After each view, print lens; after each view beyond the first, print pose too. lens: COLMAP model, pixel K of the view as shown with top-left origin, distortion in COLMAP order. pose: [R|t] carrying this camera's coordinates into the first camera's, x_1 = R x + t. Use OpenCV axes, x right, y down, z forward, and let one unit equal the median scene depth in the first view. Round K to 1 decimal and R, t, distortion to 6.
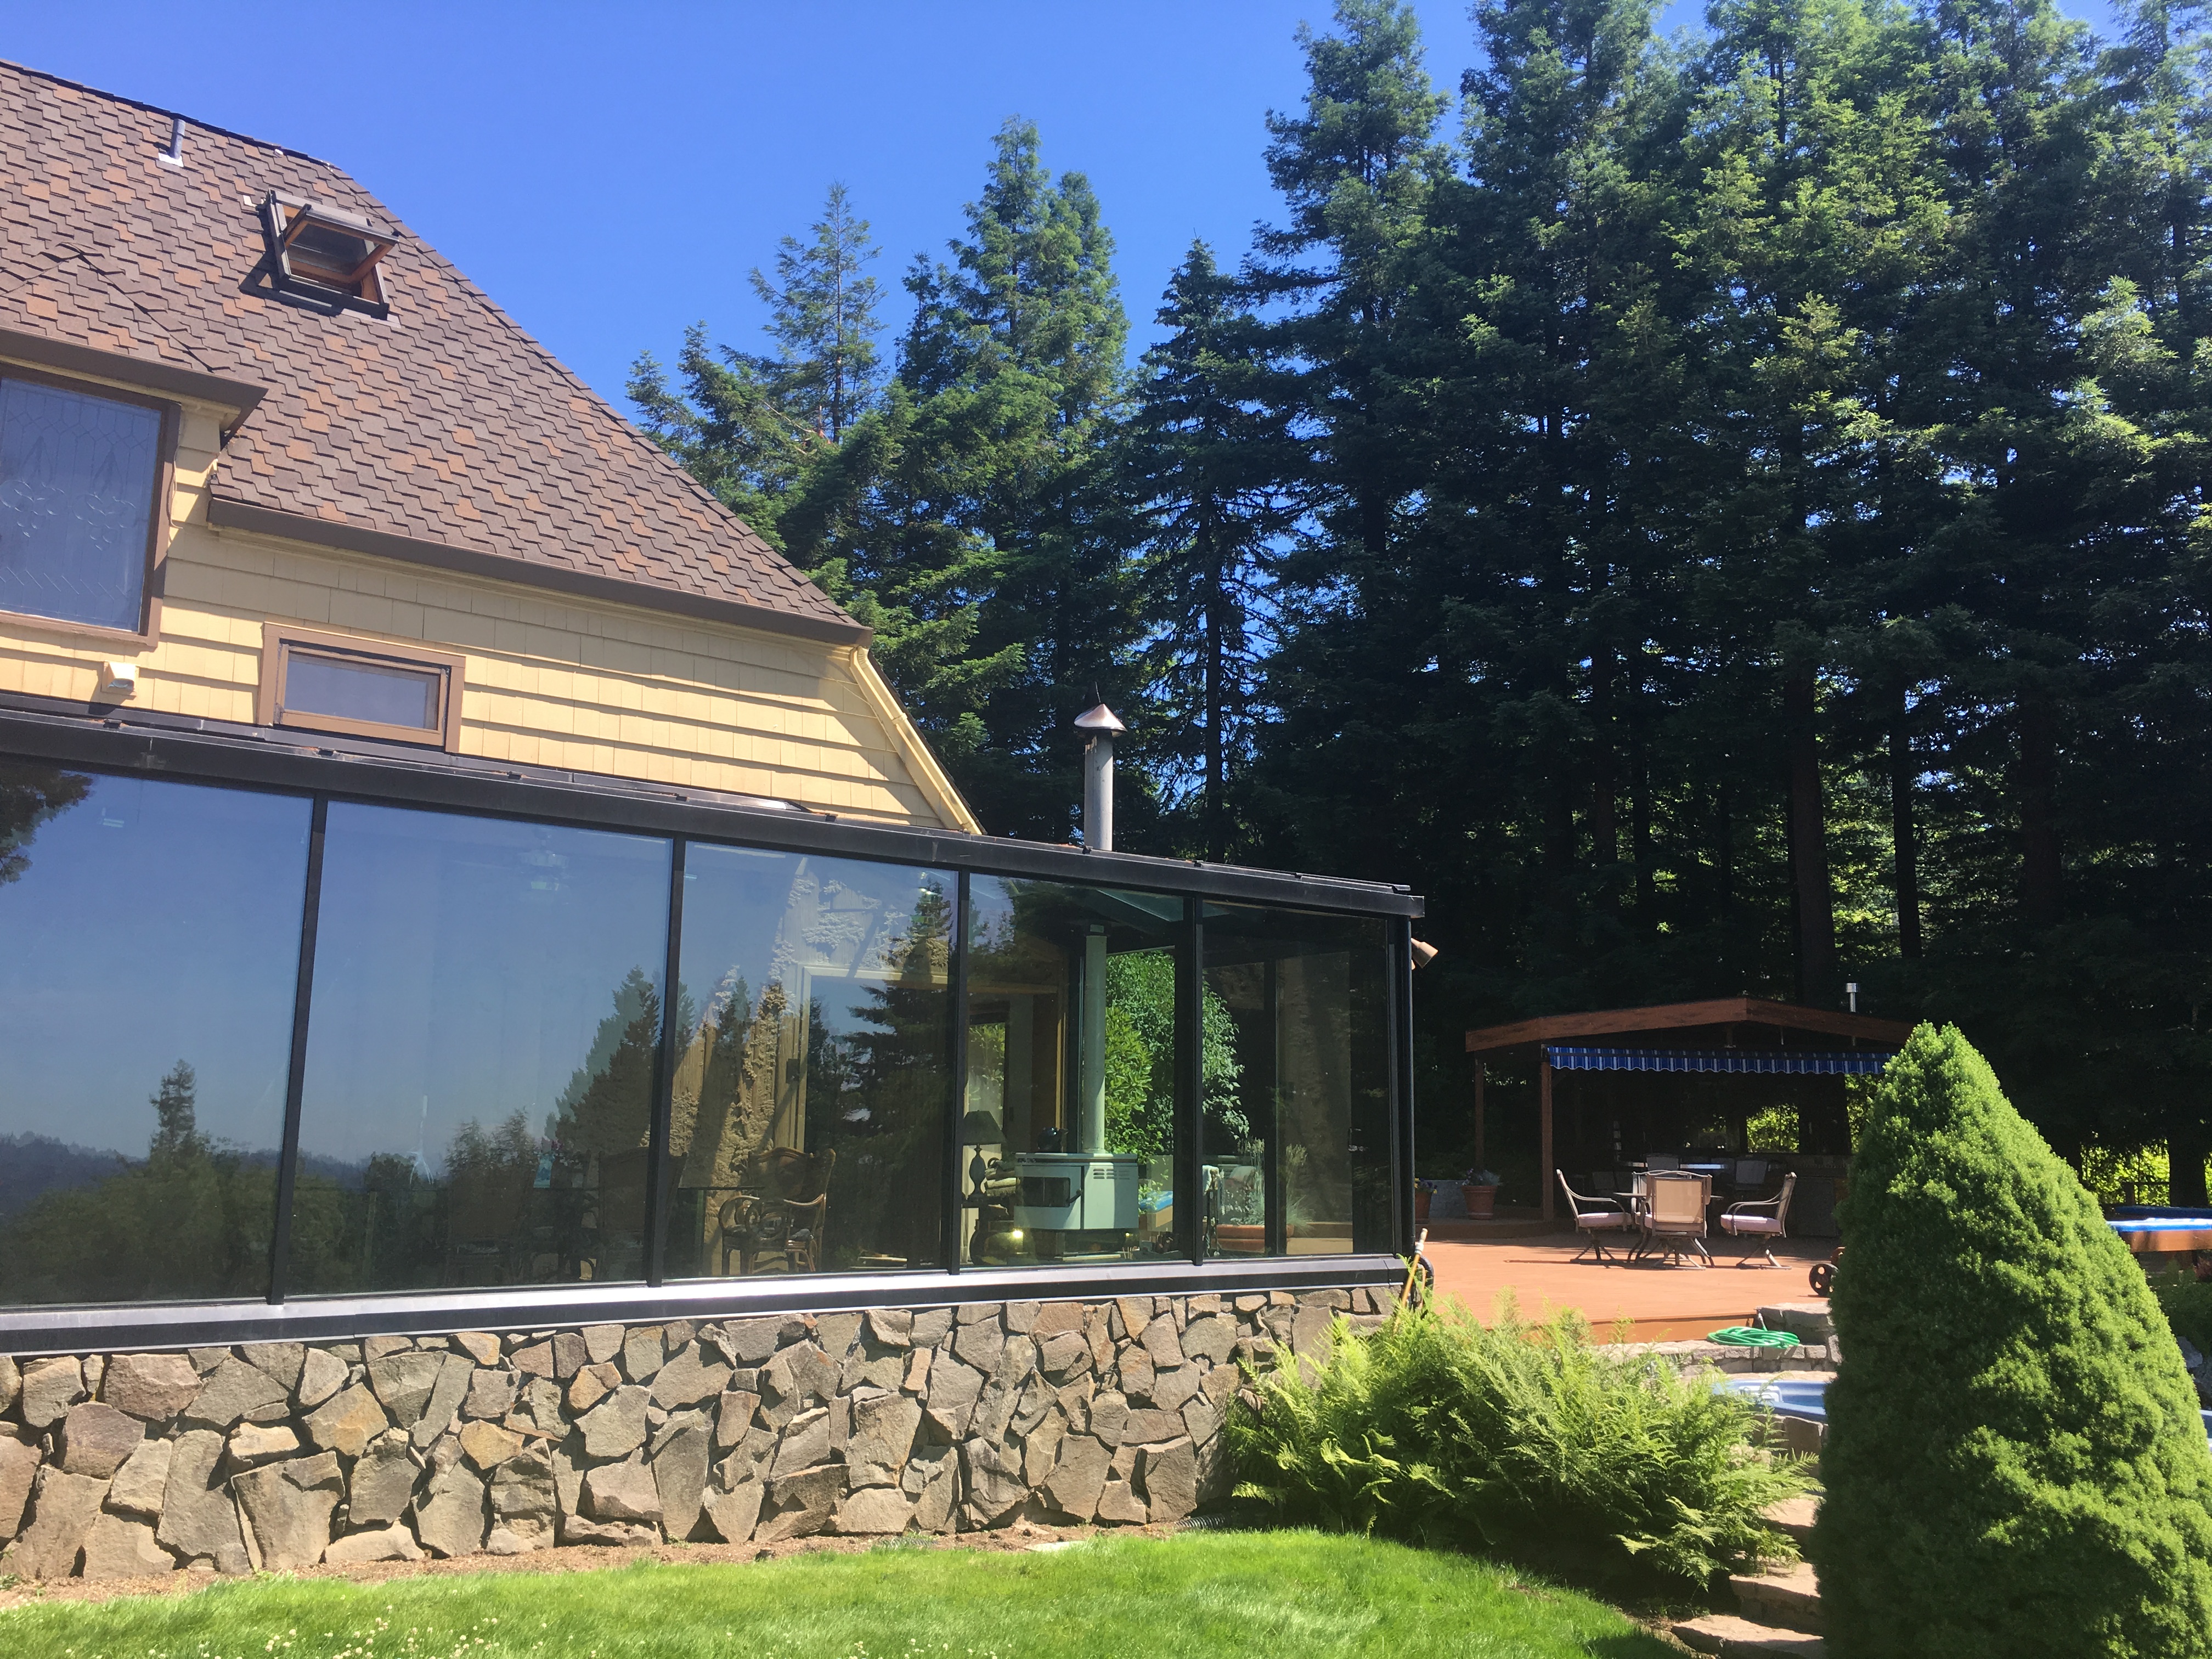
lens RADIAL K [[1920.0, 0, 1102.2], [0, 1920.0, 839.0], [0, 0, 1]] dist [0.084384, -0.116311]
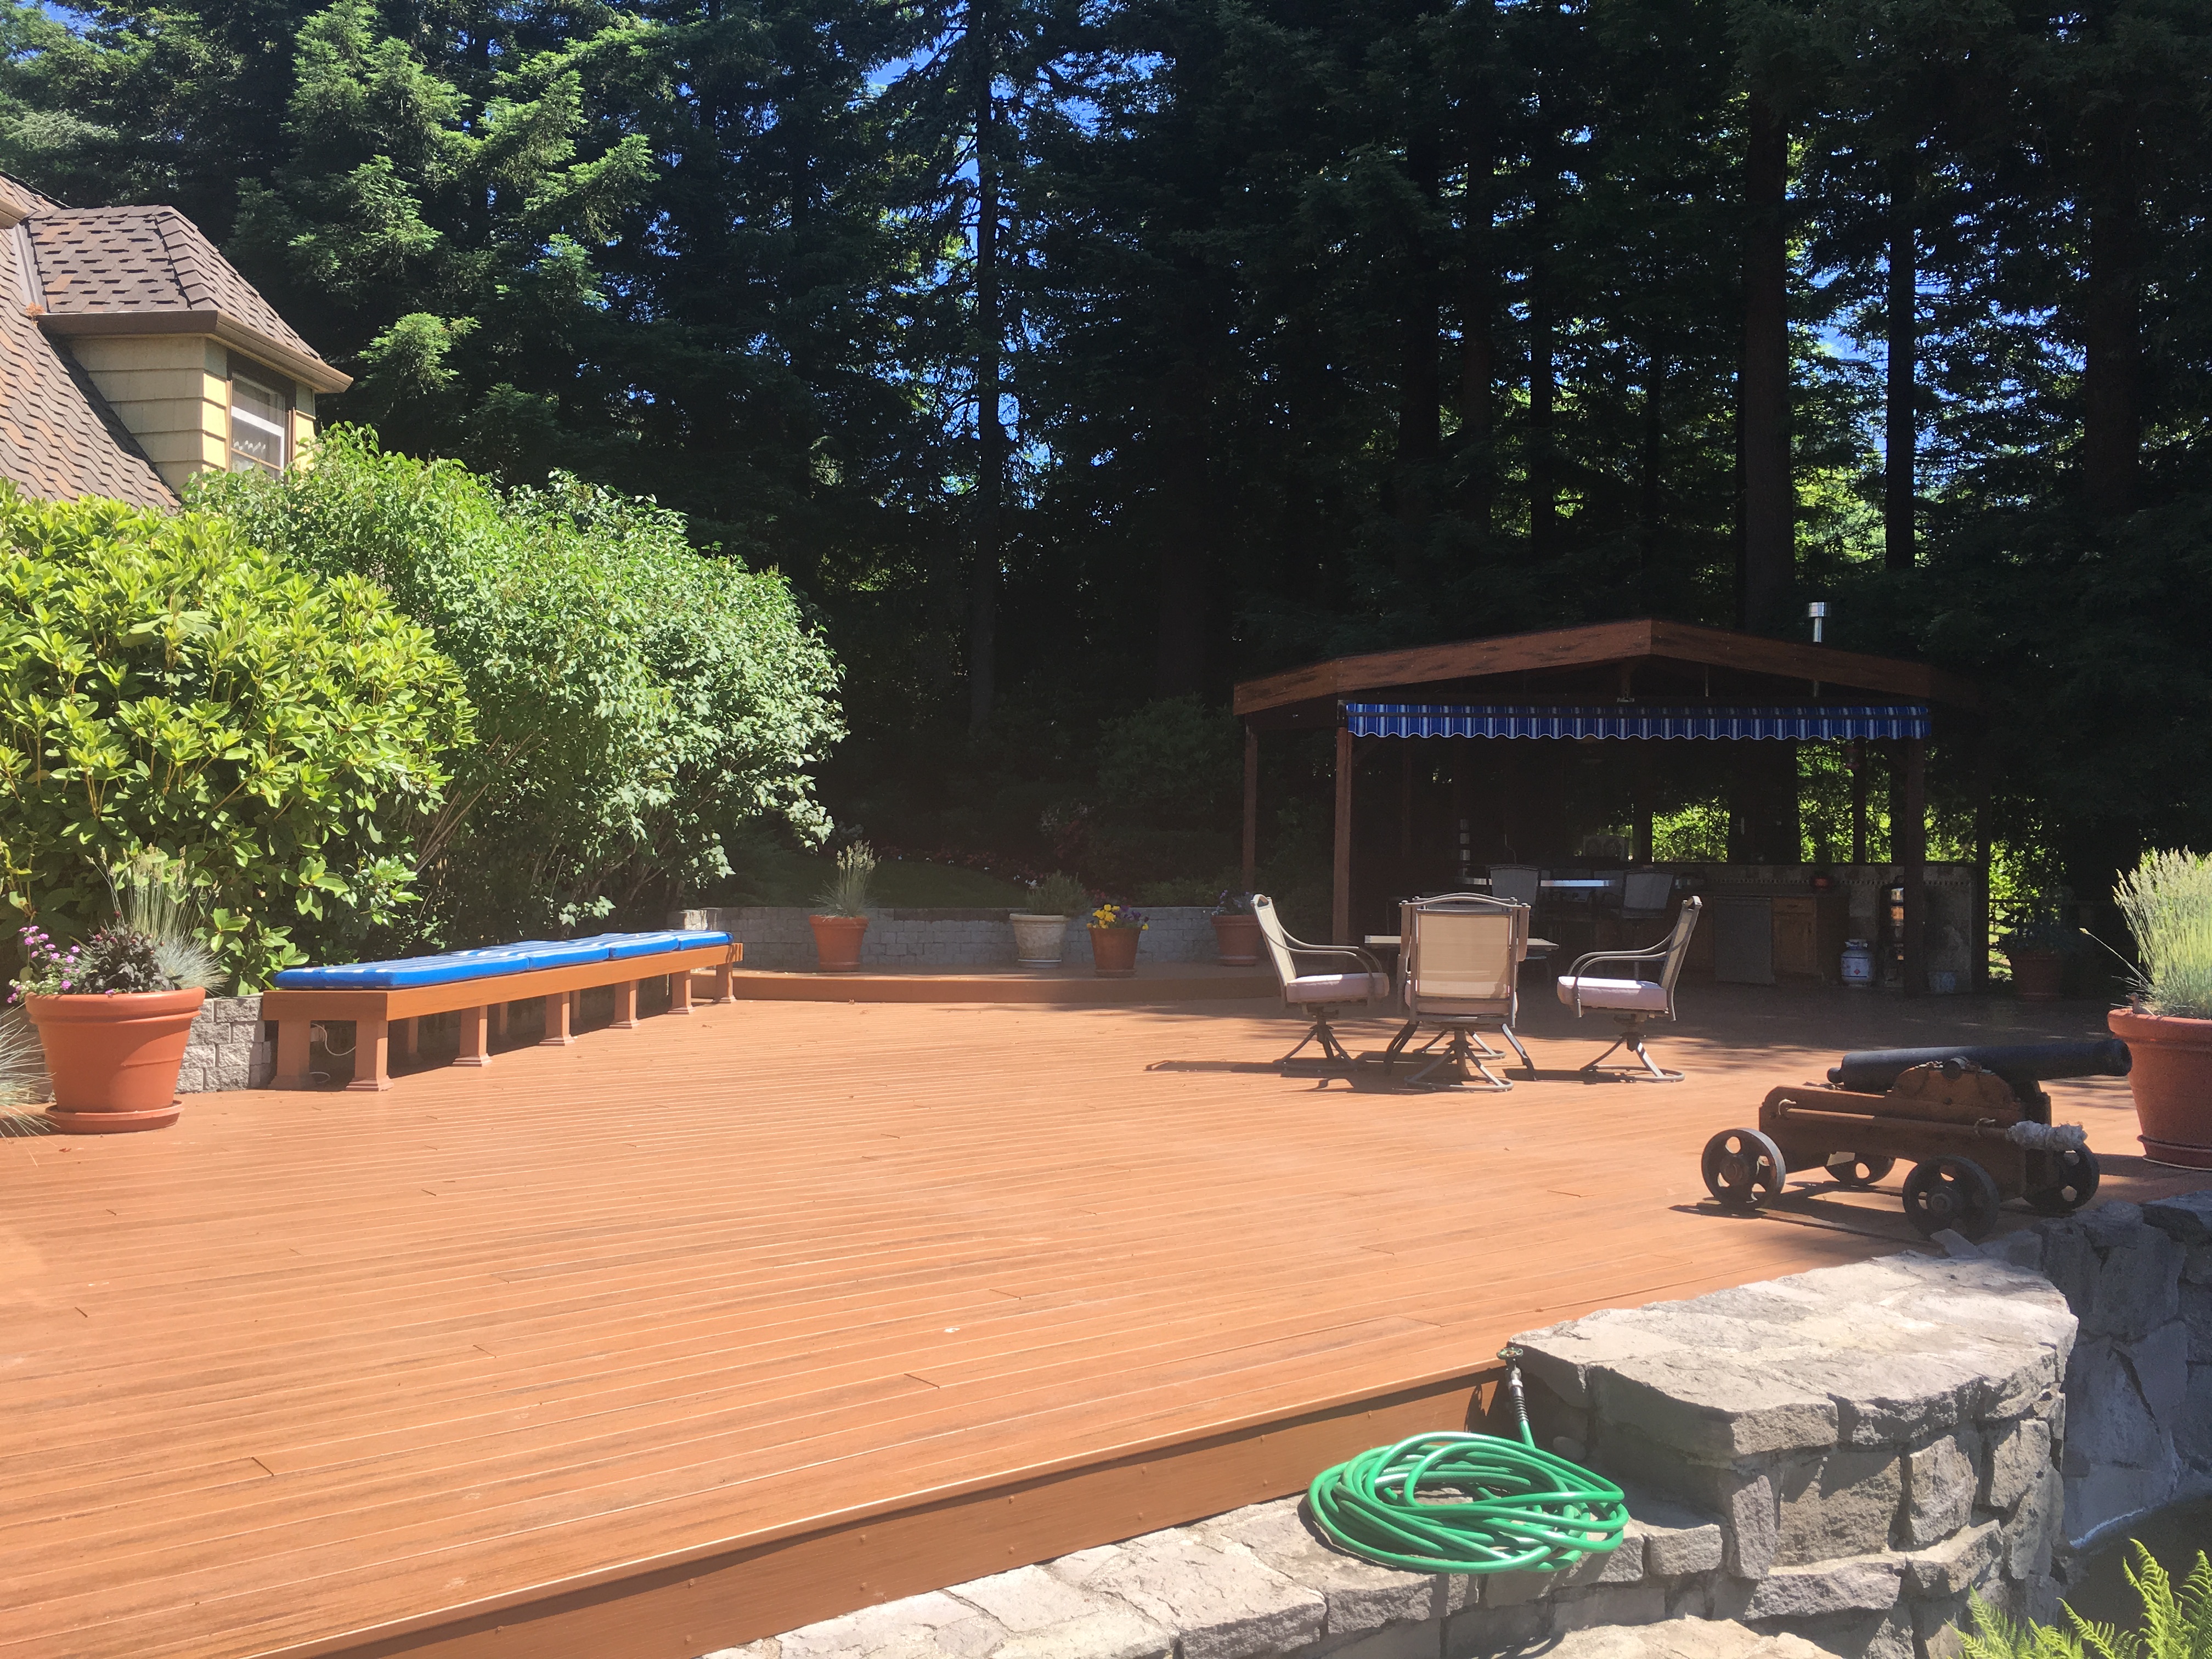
lens RADIAL K [[1920.0, 0, 1113.2], [0, 1920.0, 821.7], [0, 0, 1]] dist [0.084384, -0.116311]
pose [[0.999628, -0.003338, 0.027072, 0.137311], [-0.000350, 0.990831, 0.135105, 0.060942], [-0.027275, -0.135064, 0.990461, 0.365731]]
